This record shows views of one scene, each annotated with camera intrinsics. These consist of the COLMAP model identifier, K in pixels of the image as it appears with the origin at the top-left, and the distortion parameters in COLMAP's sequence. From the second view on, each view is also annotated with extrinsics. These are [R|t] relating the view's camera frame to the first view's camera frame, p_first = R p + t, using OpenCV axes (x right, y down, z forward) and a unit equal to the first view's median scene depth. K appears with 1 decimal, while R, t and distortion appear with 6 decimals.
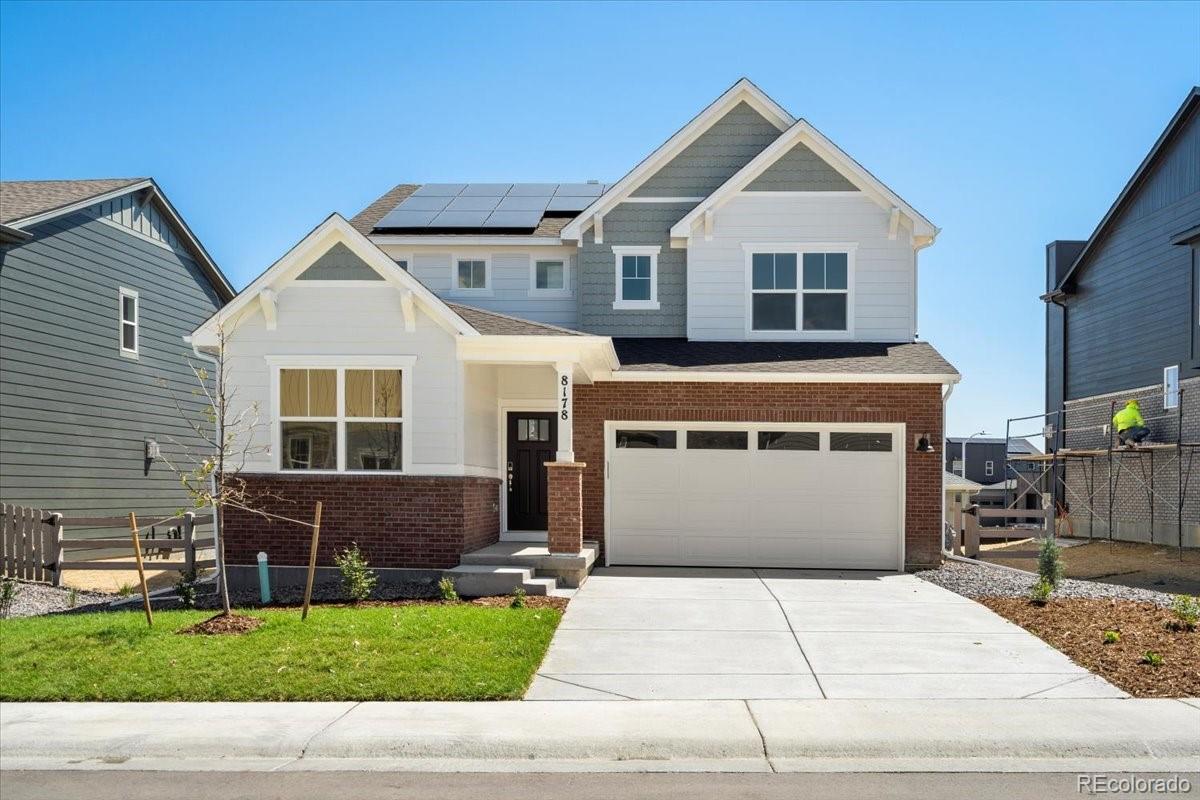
lens RADIAL K [[1299.9, 0, 517.0], [0, 1299.9, 381.0], [0, 0, 1]] dist [-0.008861, -0.000757]
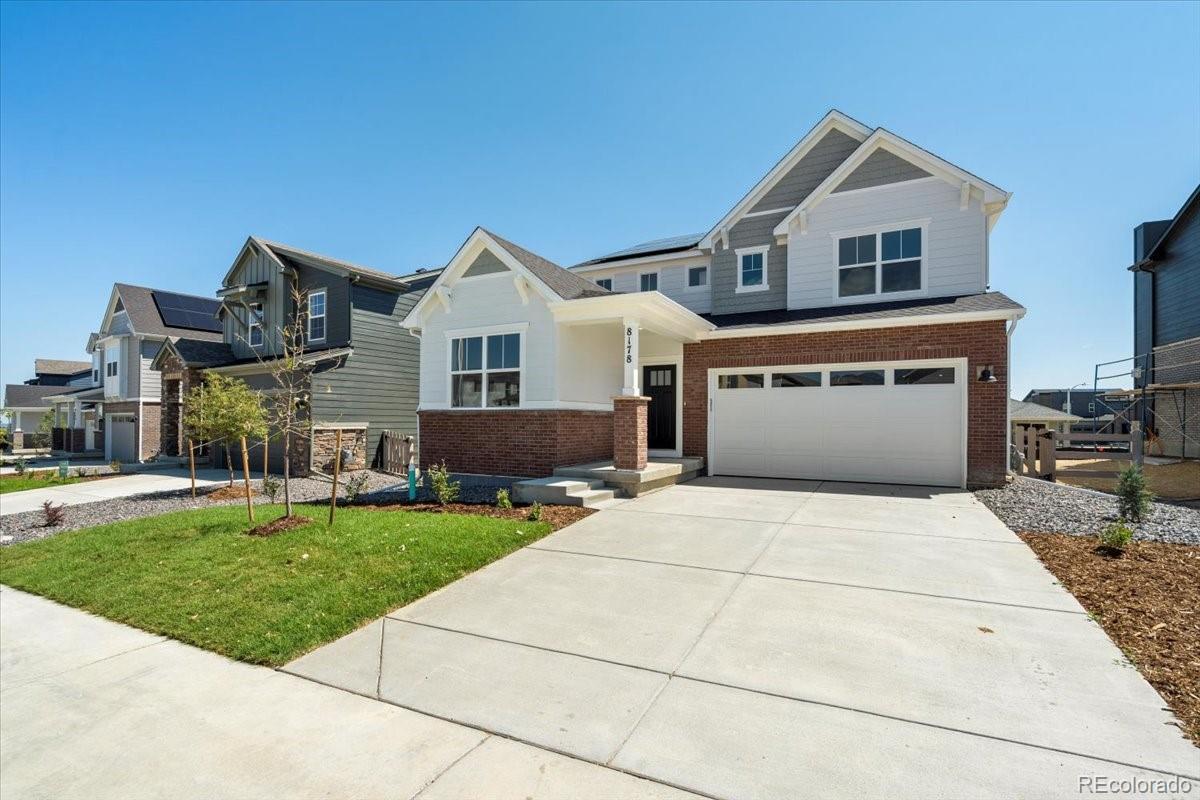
lens RADIAL K [[545.7, 0, 600.0], [0, 545.7, 400.0], [0, 0, 1]] dist [-0.002978, 0.000772]
pose [[0.922301, -0.024747, -0.385679, 0.182073], [0.038865, 0.998828, 0.028853, 0.042126], [0.384513, -0.041601, 0.922182, 0.429325]]
